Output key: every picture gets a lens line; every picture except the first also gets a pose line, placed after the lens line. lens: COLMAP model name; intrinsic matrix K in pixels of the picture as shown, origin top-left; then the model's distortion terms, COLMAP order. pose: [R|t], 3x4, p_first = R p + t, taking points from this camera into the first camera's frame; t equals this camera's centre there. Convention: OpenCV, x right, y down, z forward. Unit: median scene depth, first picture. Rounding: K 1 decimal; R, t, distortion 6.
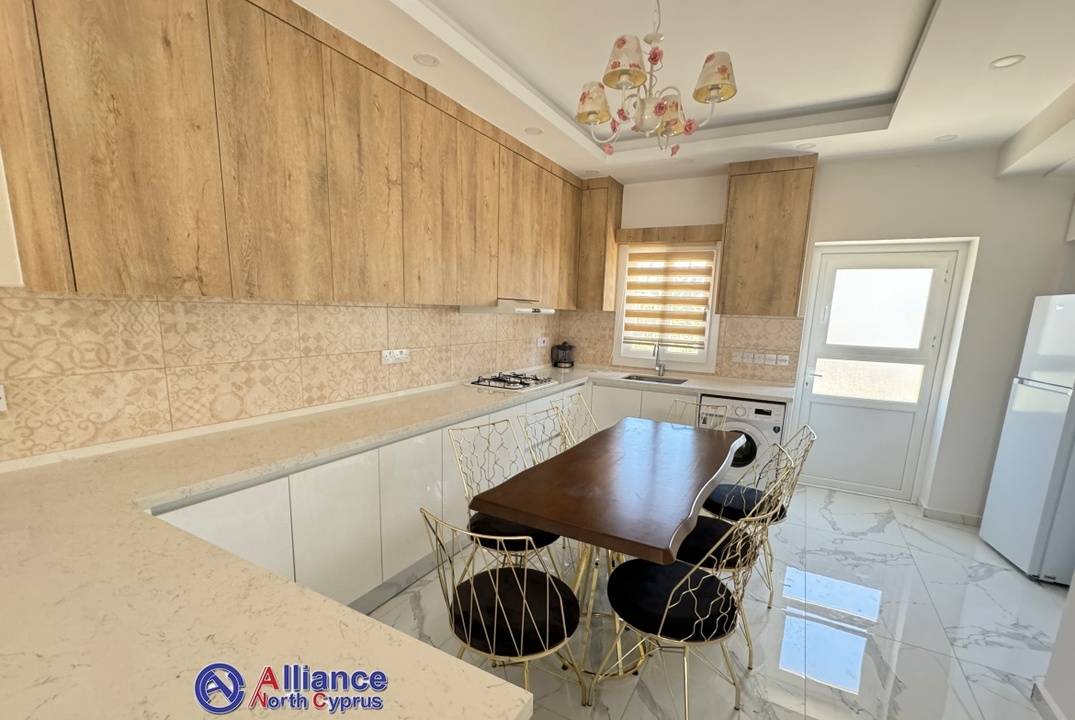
lens RADIAL K [[479.8, 0, 537.3], [0, 479.8, 396.1], [0, 0, 1]] dist [-0.000914, -0.000321]
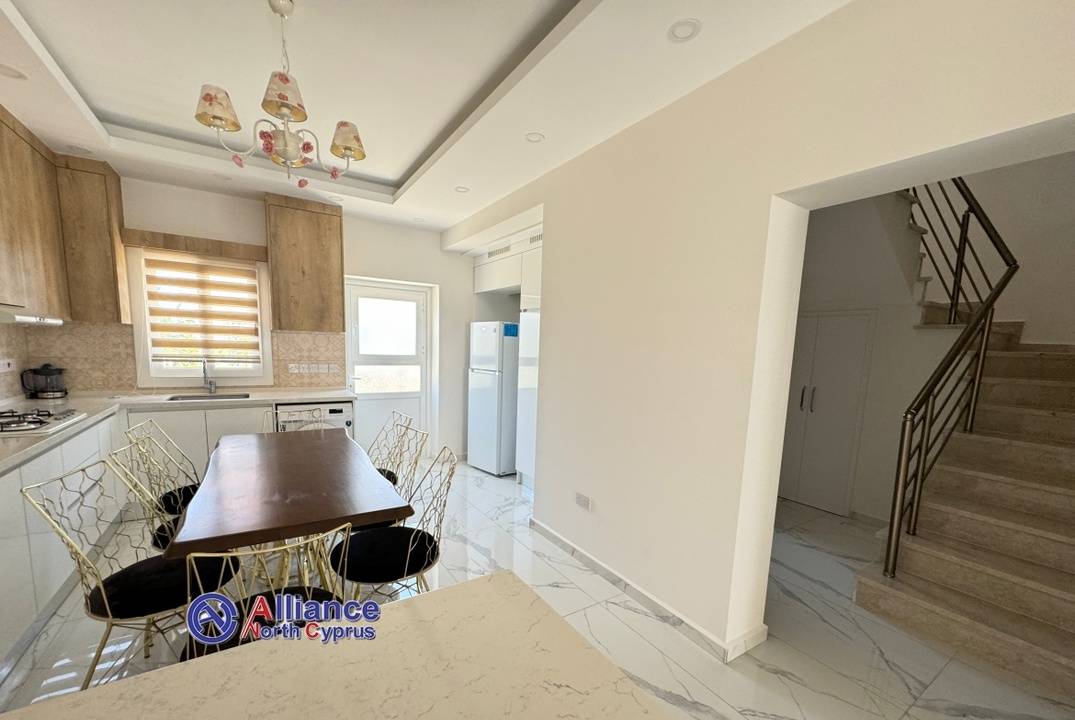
lens RADIAL K [[426.4, 0, 533.0], [0, 426.4, 392.7], [0, 0, 1]] dist [-0.001695, -0.000459]
pose [[0.477934, -0.111086, 0.871343, -0.190989], [0.137925, 0.989157, 0.050454, 0.001485], [-0.867500, 0.096066, 0.488073, 0.039251]]
